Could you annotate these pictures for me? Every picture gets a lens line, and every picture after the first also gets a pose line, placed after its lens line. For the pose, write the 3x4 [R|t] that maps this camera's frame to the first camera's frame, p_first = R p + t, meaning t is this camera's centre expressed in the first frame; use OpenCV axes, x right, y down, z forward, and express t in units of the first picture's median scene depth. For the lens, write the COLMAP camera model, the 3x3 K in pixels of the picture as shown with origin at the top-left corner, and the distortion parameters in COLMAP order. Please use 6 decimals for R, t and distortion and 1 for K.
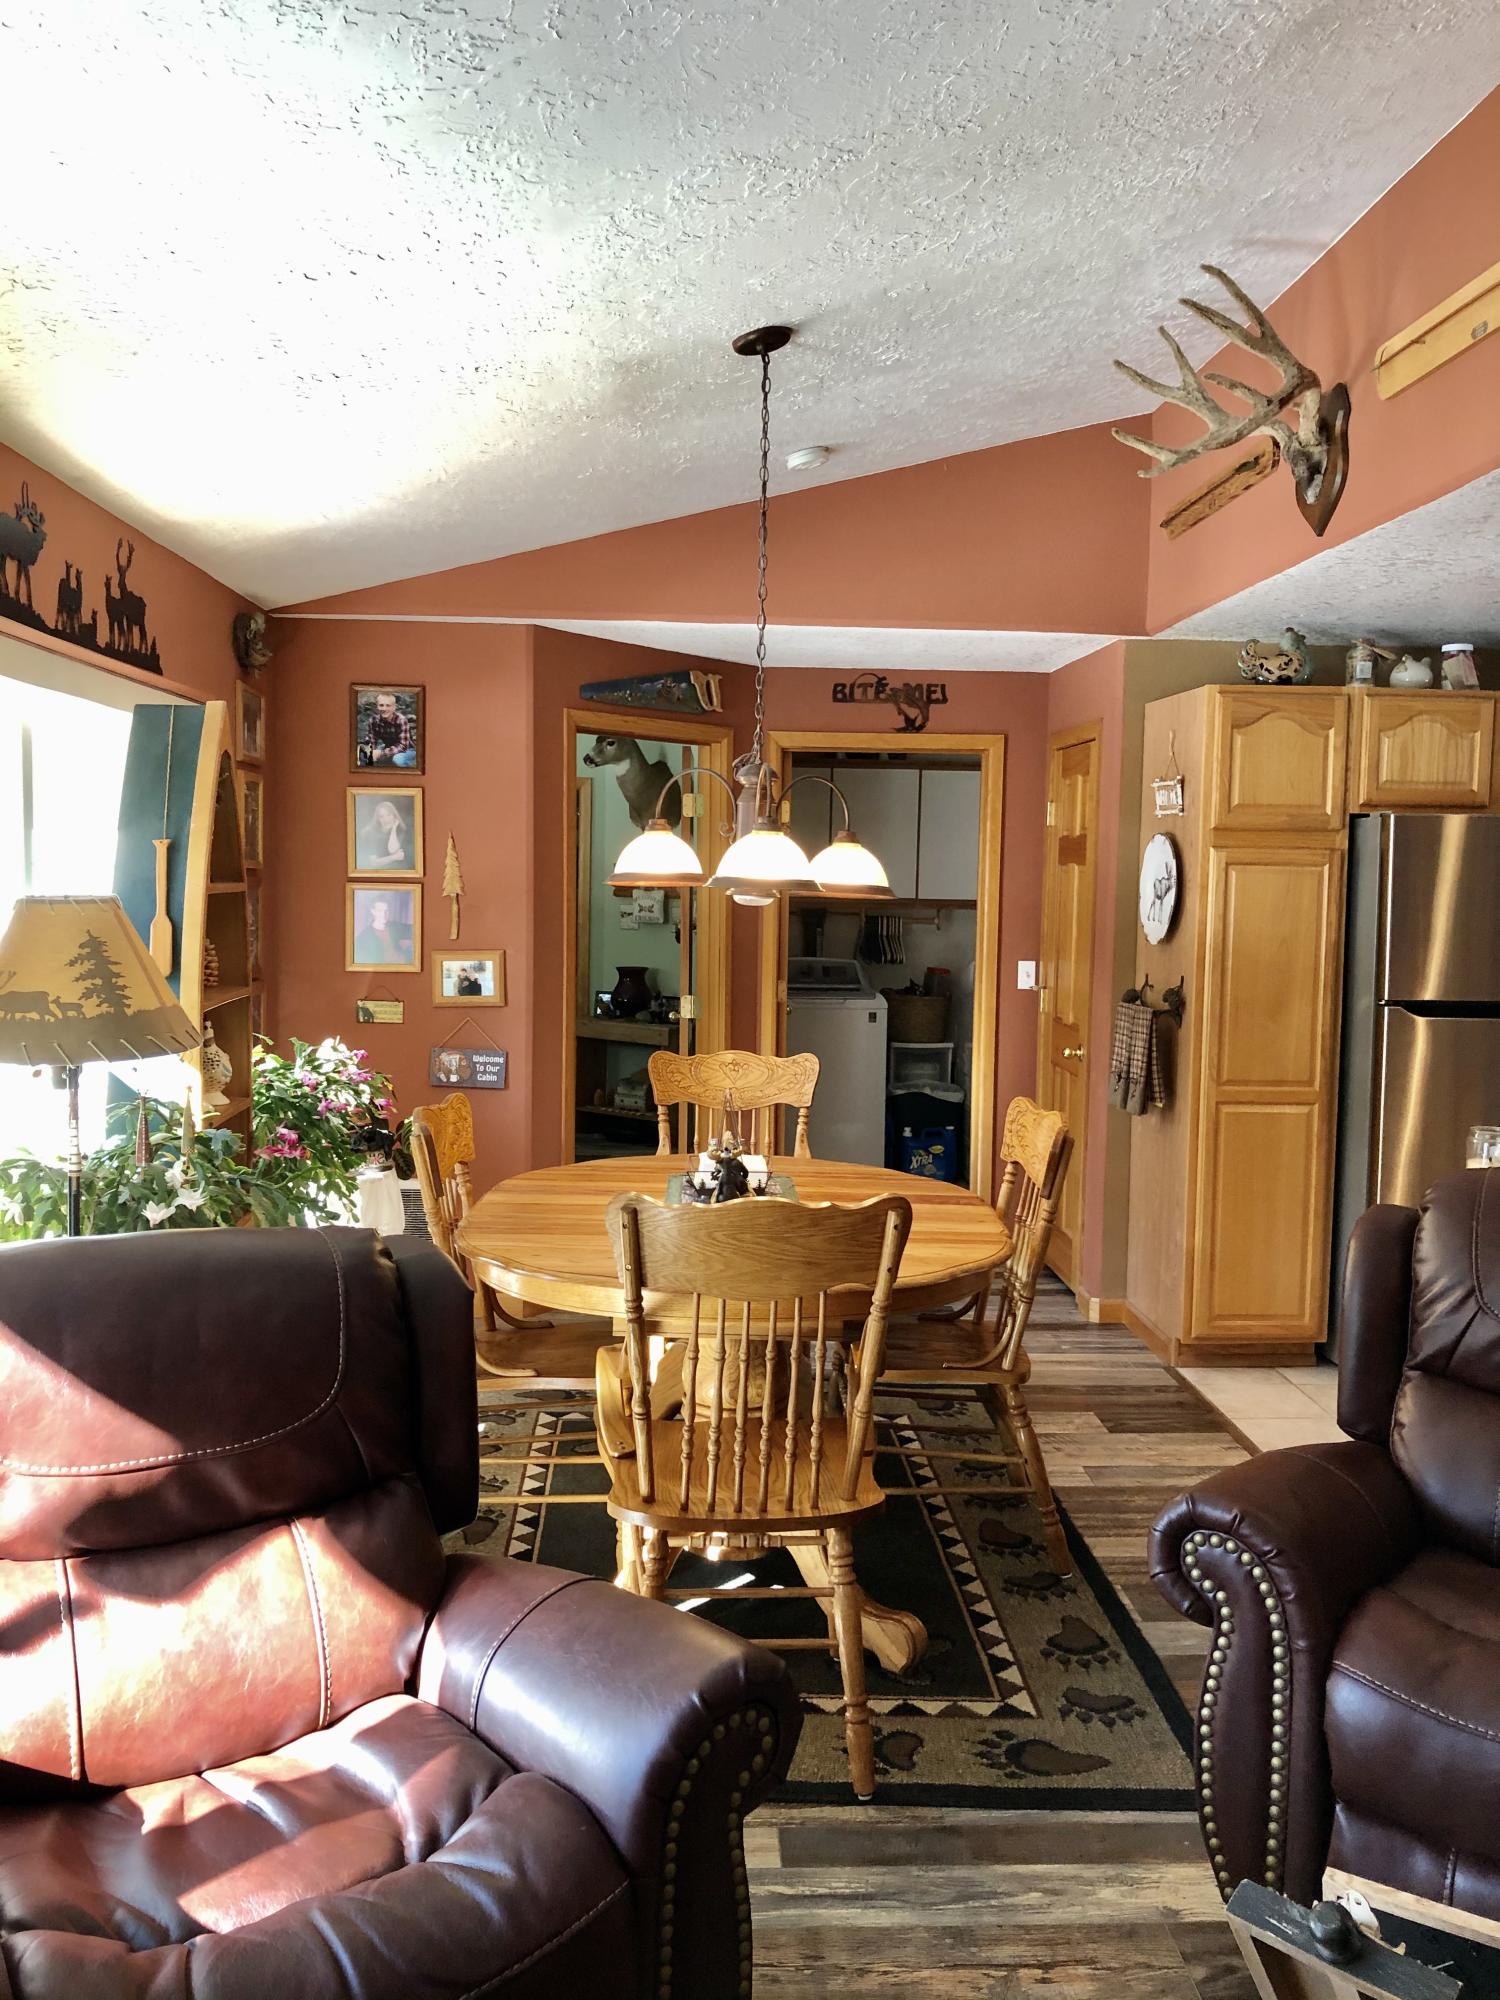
lens RADIAL K [[1623.8, 0, 749.4], [0, 1623.8, 988.5], [0, 0, 1]] dist [0.032302, -0.030322]
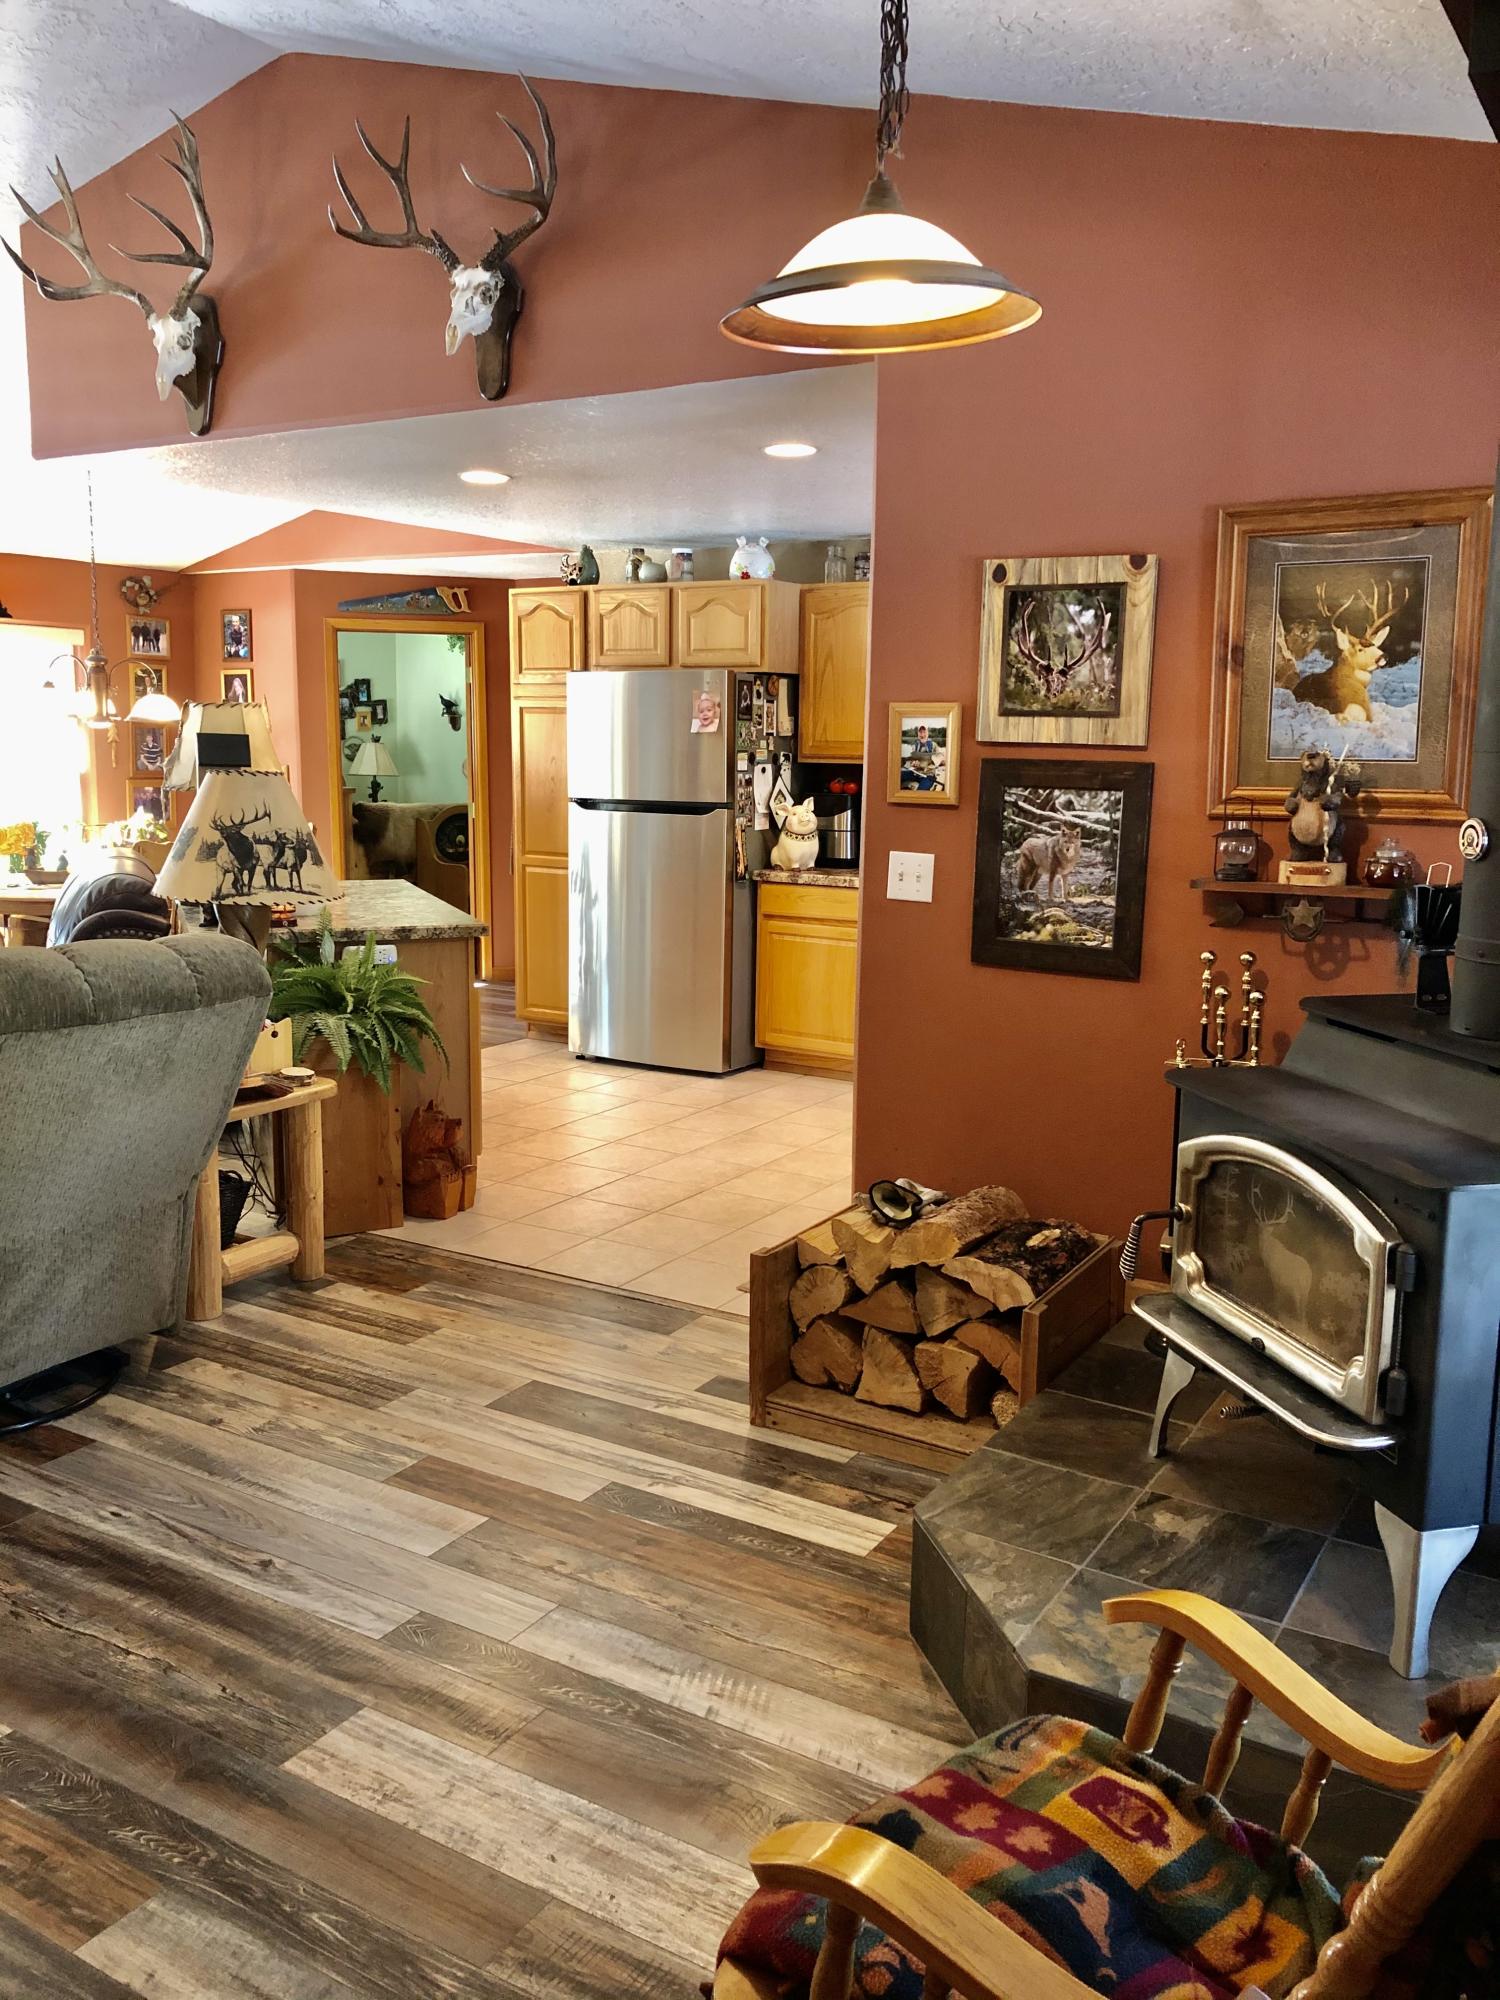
lens RADIAL K [[1623.8, 0, 751.5], [0, 1623.8, 982.8], [0, 0, 1]] dist [0.032302, -0.030322]
pose [[0.829492, 0.079053, -0.552895, 1.211262], [-0.039221, 0.995733, 0.083527, 0.041318], [0.557139, -0.047599, 0.829054, -0.144141]]
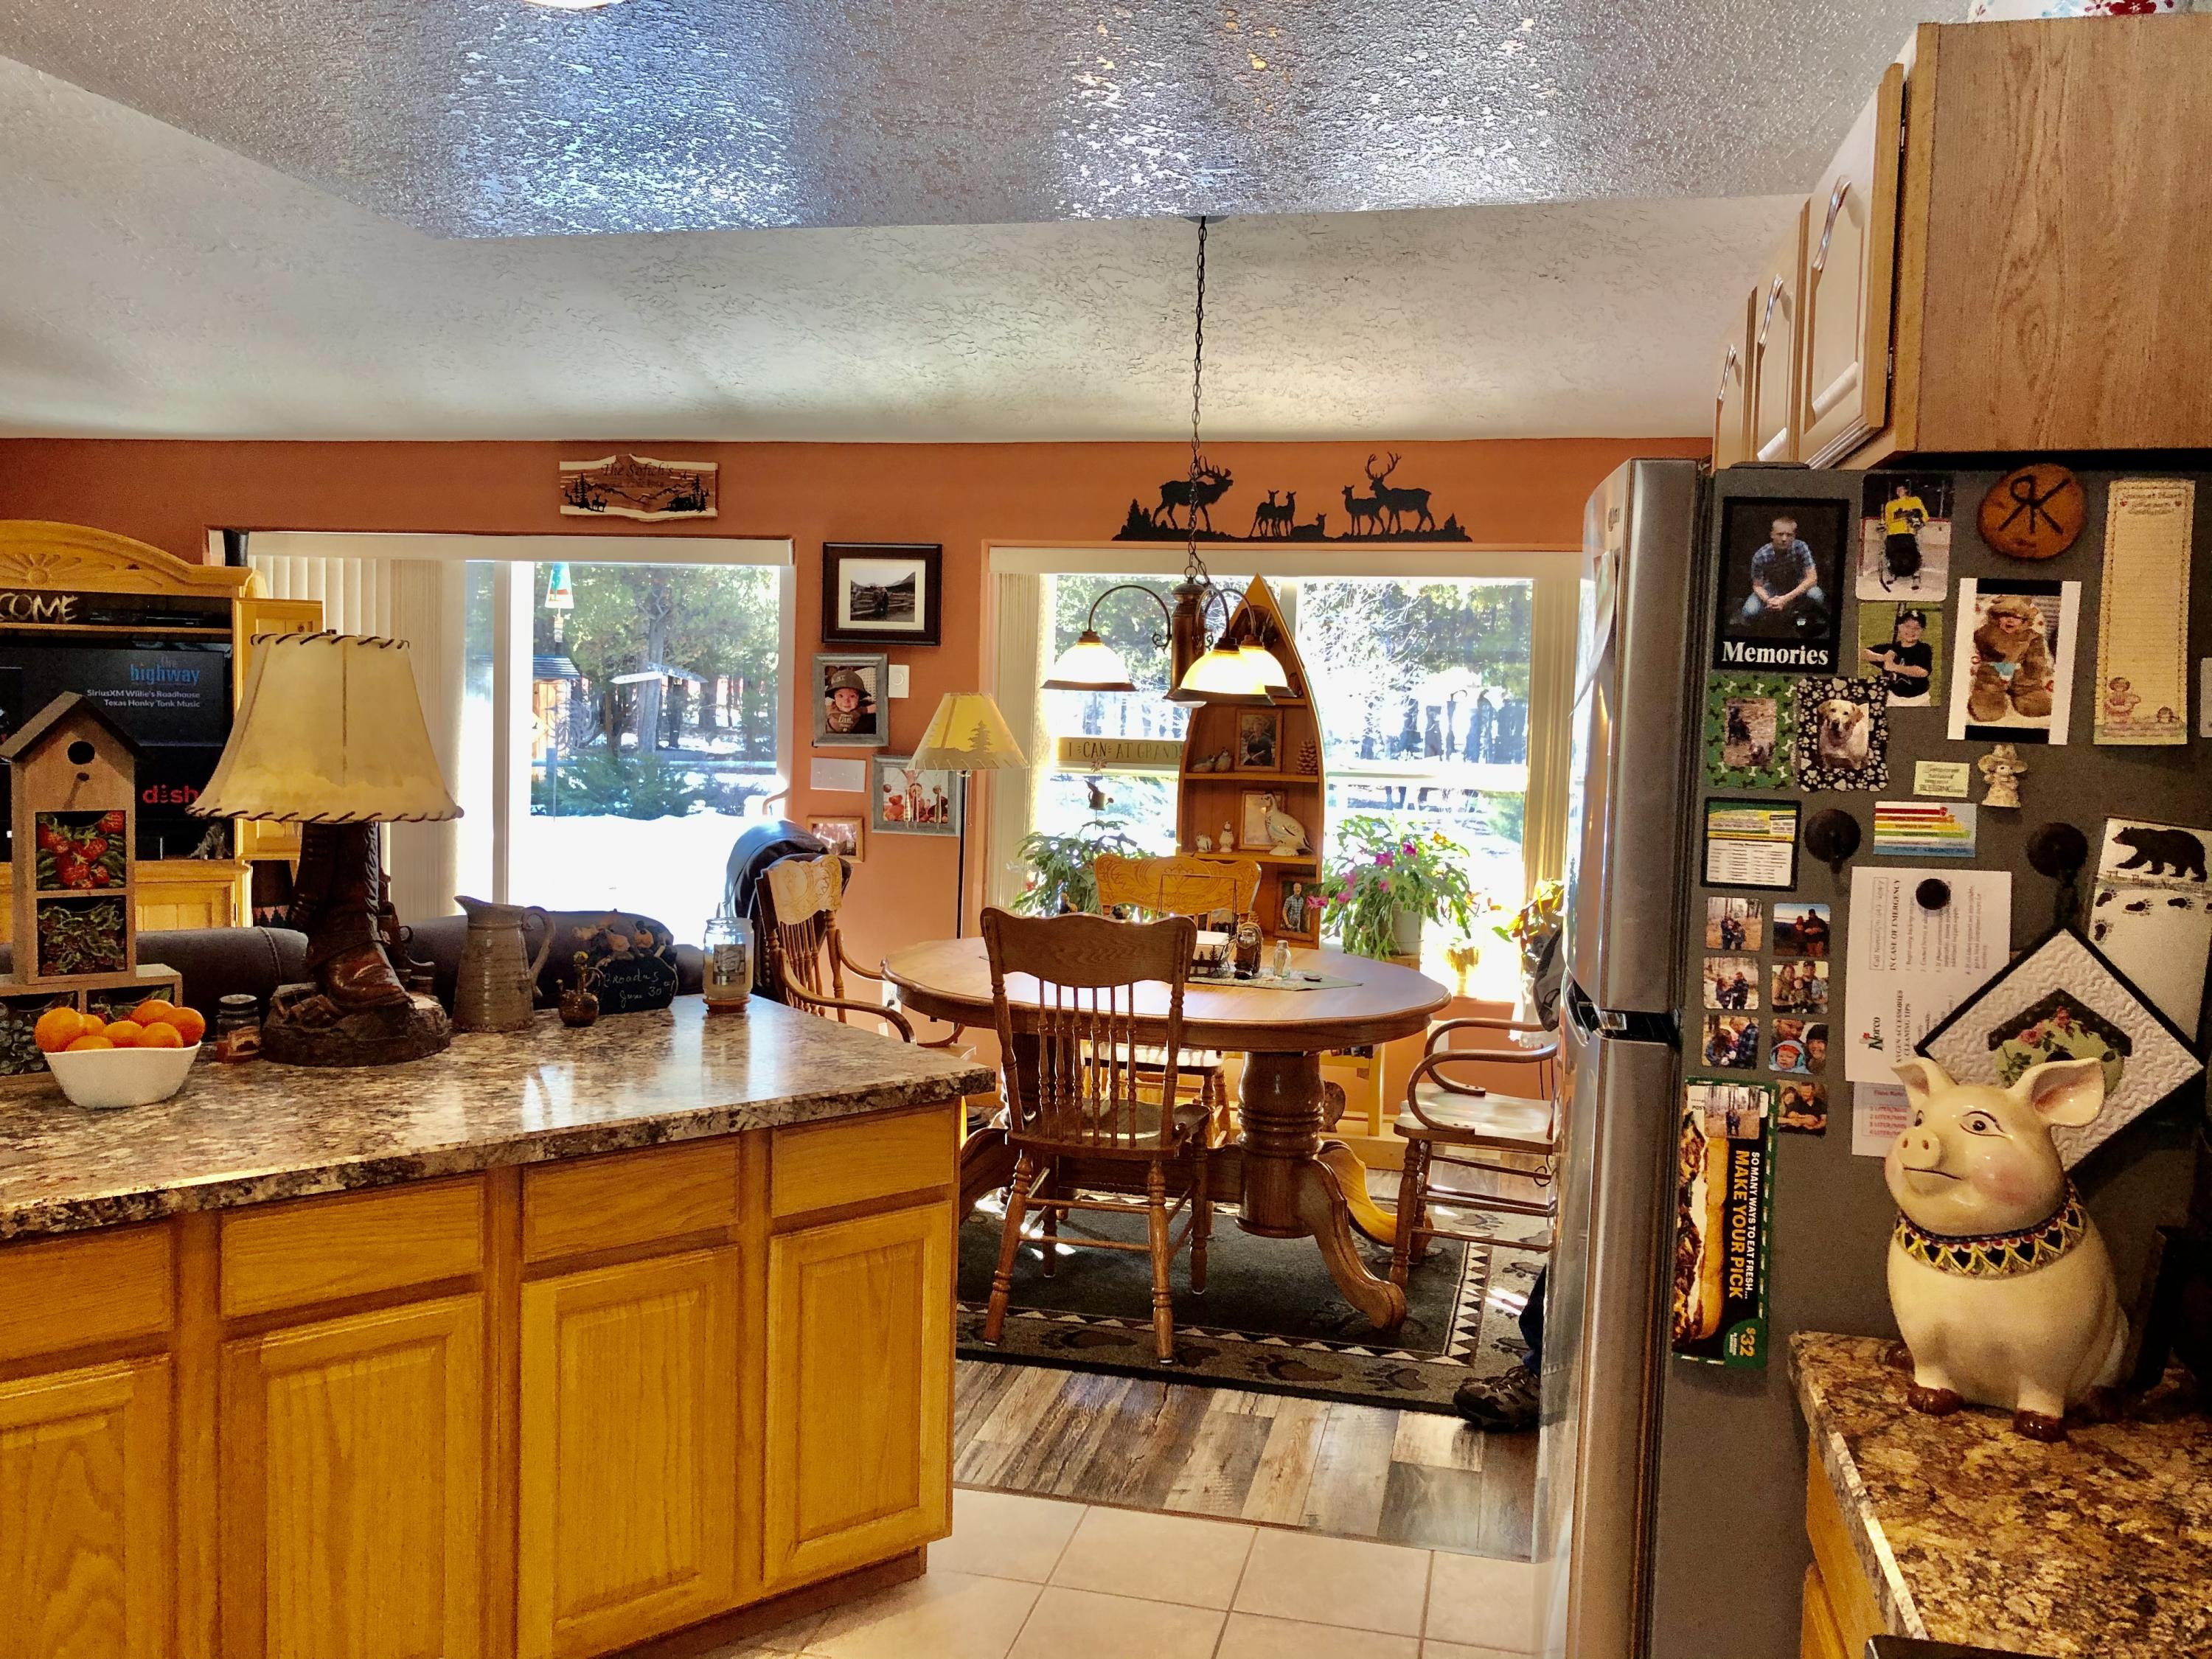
lens RADIAL K [[1795.9, 0, 1111.3], [0, 1795.9, 842.1], [0, 0, 1]] dist [0.032302, -0.030322]
pose [[-0.263201, 0.056773, -0.963069, 0.838064], [-0.098907, 0.991419, 0.085475, -0.040862], [0.959657, 0.117751, -0.255328, 0.872918]]
